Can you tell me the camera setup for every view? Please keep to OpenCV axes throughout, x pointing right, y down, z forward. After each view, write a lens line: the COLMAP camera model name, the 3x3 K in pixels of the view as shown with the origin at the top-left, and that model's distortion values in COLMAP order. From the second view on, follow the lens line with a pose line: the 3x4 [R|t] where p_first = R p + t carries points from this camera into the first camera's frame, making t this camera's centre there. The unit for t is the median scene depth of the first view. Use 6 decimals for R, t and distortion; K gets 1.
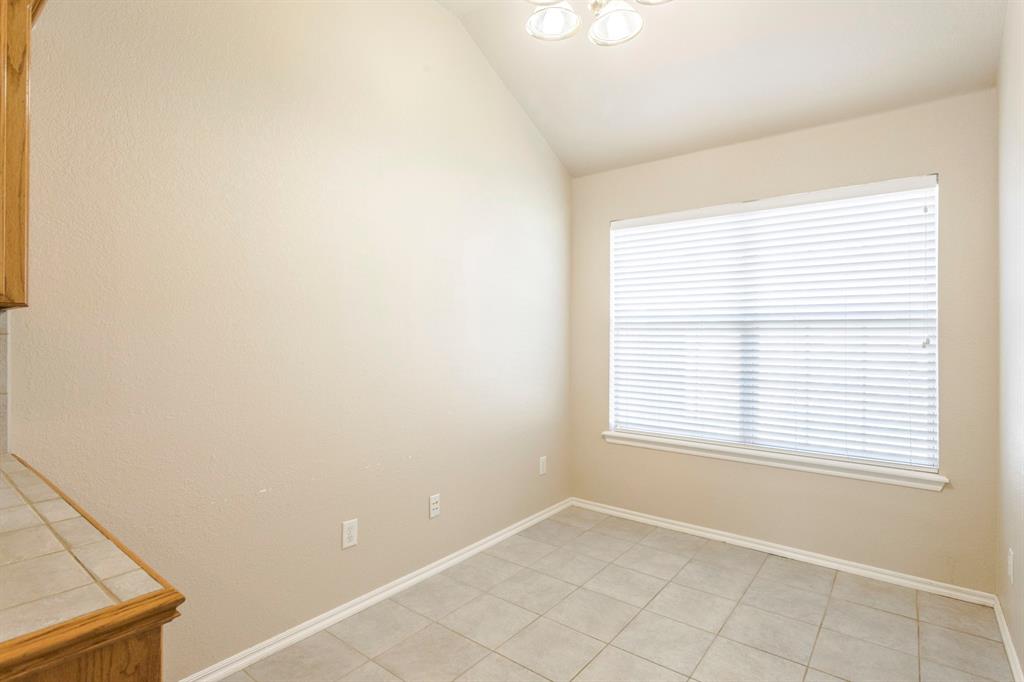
lens RADIAL K [[500.4, 0, 513.0], [0, 500.4, 340.8], [0, 0, 1]] dist [-0.005885, 0.001304]
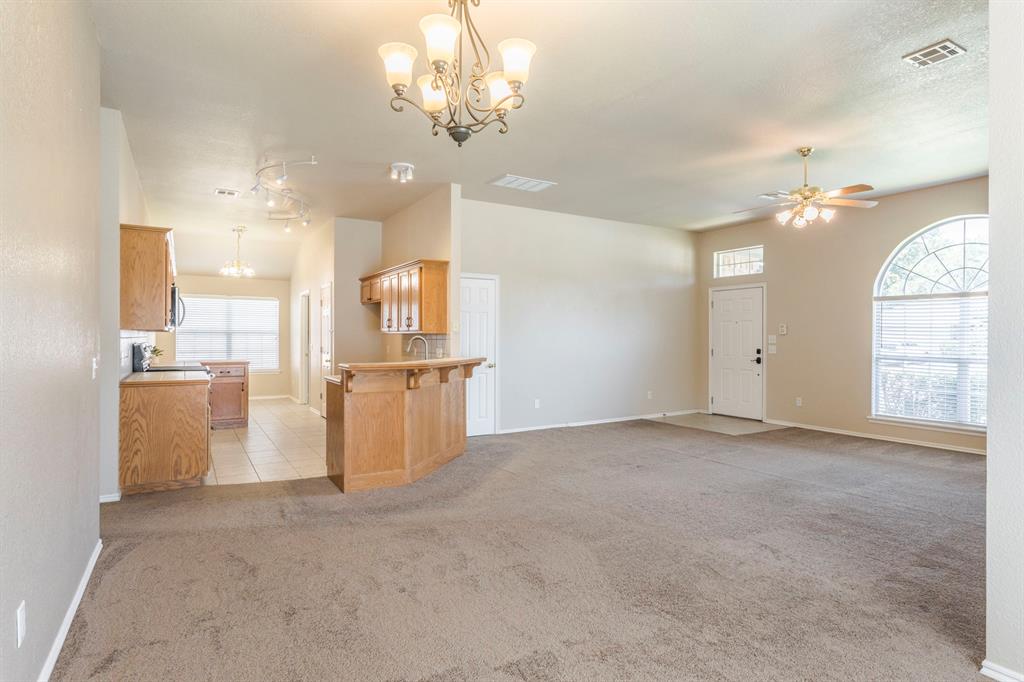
lens RADIAL K [[549.0, 0, 512.4], [0, 549.0, 340.8], [0, 0, 1]] dist [0.000444, -0.000460]
pose [[0.356541, -0.011839, 0.934205, -2.184036], [0.005460, 0.999929, 0.010588, -0.010066], [-0.934264, 0.001326, 0.356581, -1.961558]]
